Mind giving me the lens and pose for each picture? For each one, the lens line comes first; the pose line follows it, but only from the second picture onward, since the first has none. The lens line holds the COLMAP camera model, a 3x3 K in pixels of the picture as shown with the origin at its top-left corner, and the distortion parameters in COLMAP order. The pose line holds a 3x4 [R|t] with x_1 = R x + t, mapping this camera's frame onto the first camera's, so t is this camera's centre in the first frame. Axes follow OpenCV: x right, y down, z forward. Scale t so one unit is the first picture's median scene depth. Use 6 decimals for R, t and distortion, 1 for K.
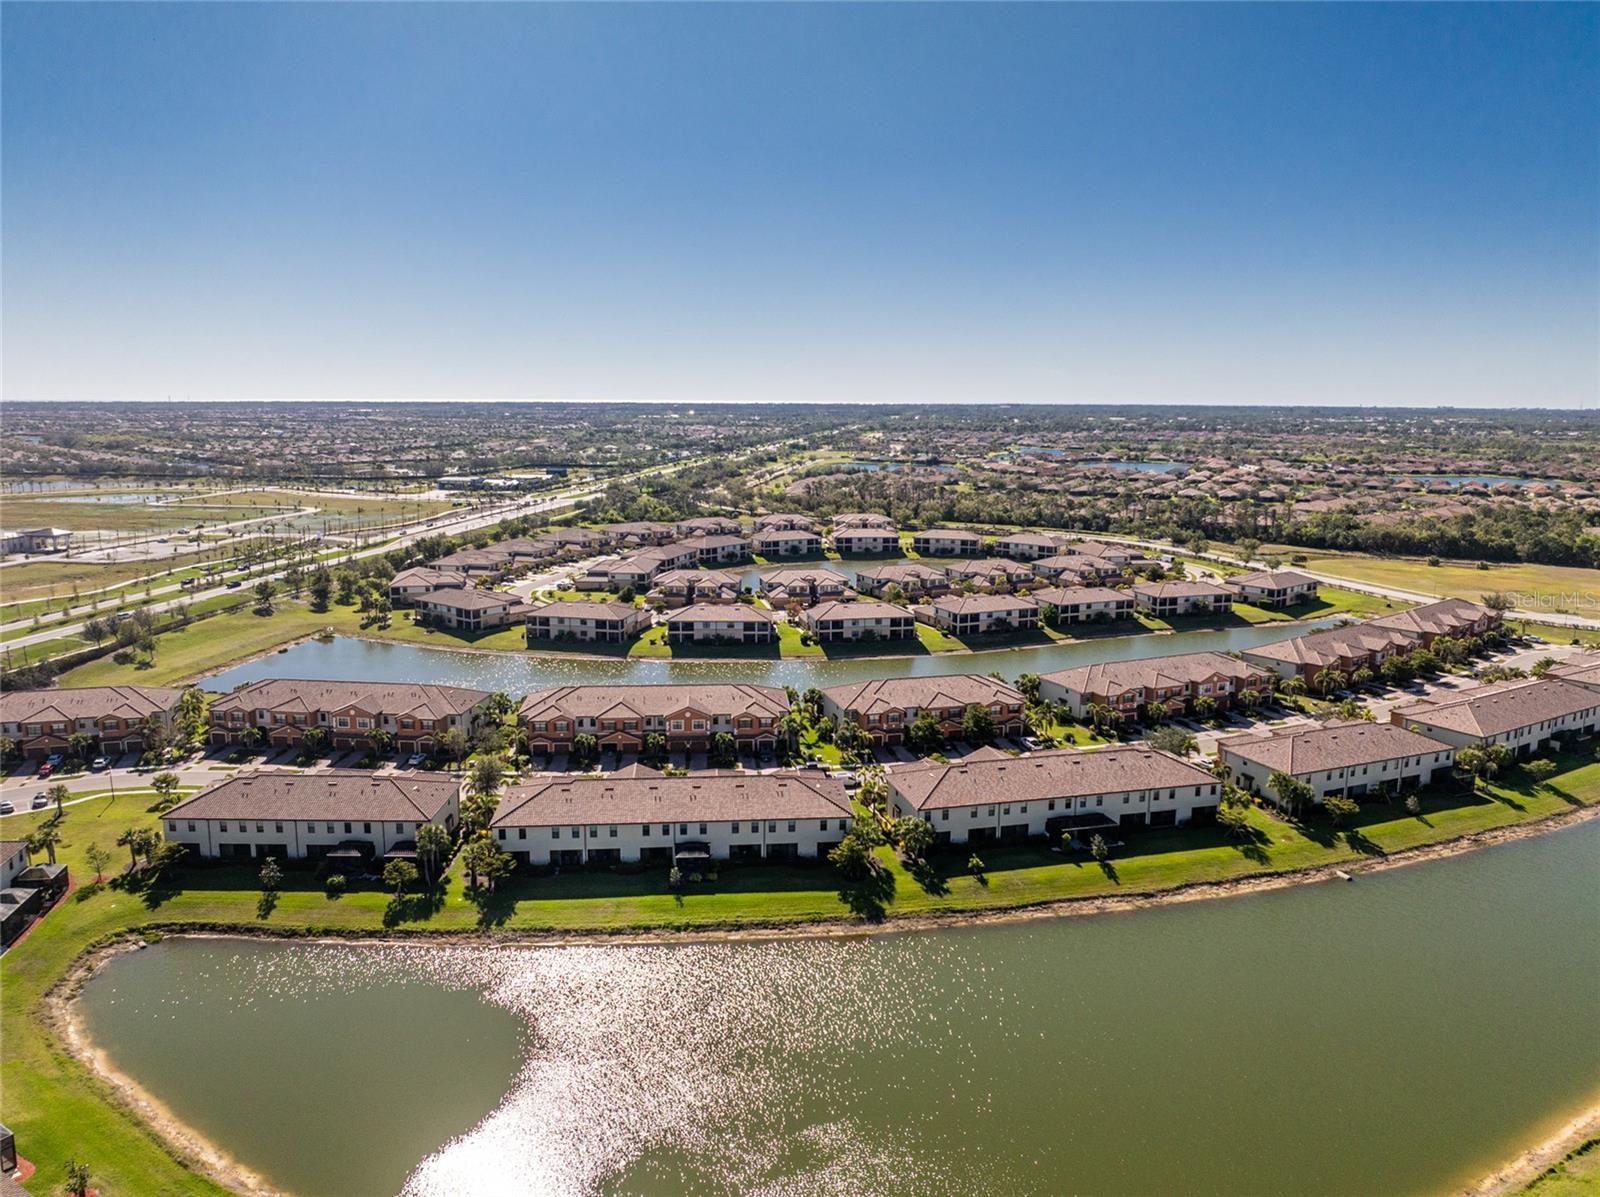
lens RADIAL K [[1163.9, 0, 800.0], [0, 1163.9, 598.5], [0, 0, 1]] dist [-0.034324, -0.011299]
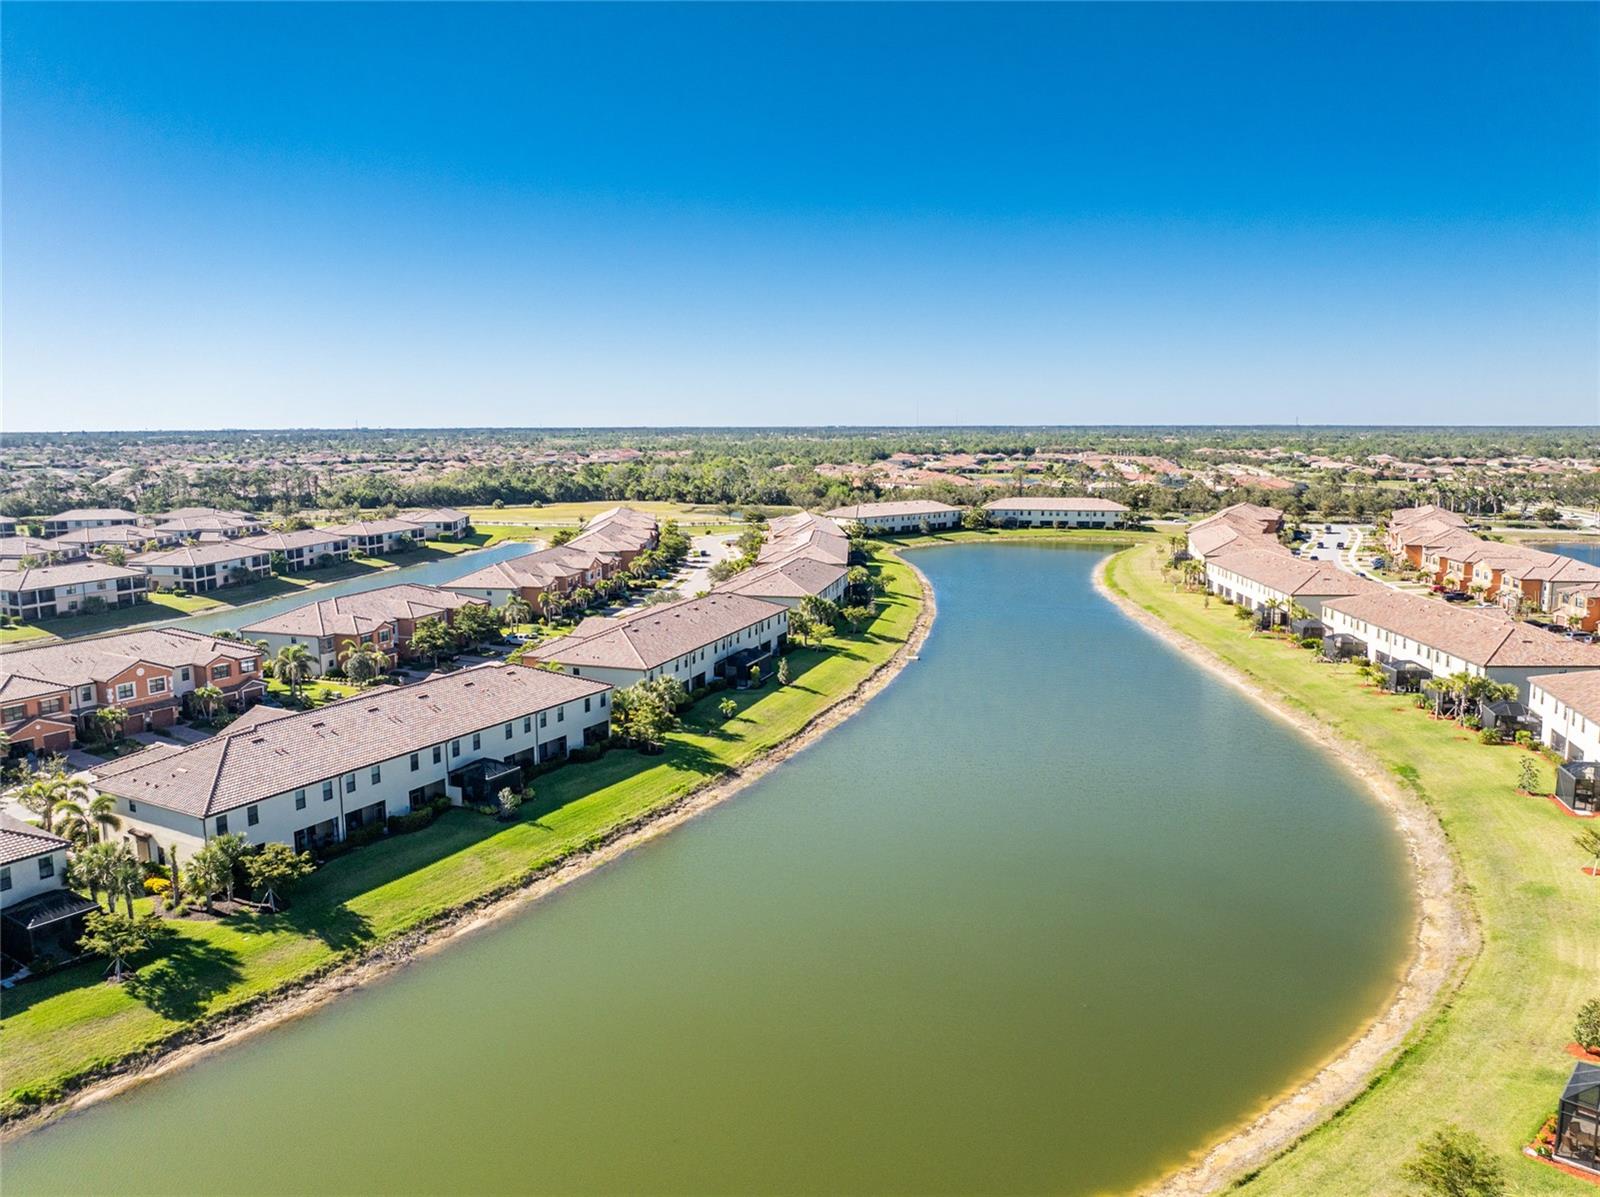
lens RADIAL K [[1143.3, 0, 800.0], [0, 1143.3, 598.5], [0, 0, 1]] dist [-0.036654, -0.006067]
pose [[0.561372, -0.130323, 0.817238, -0.530328], [0.145494, 0.987683, 0.057561, 0.100999], [-0.814674, 0.086590, 0.573419, 0.434776]]
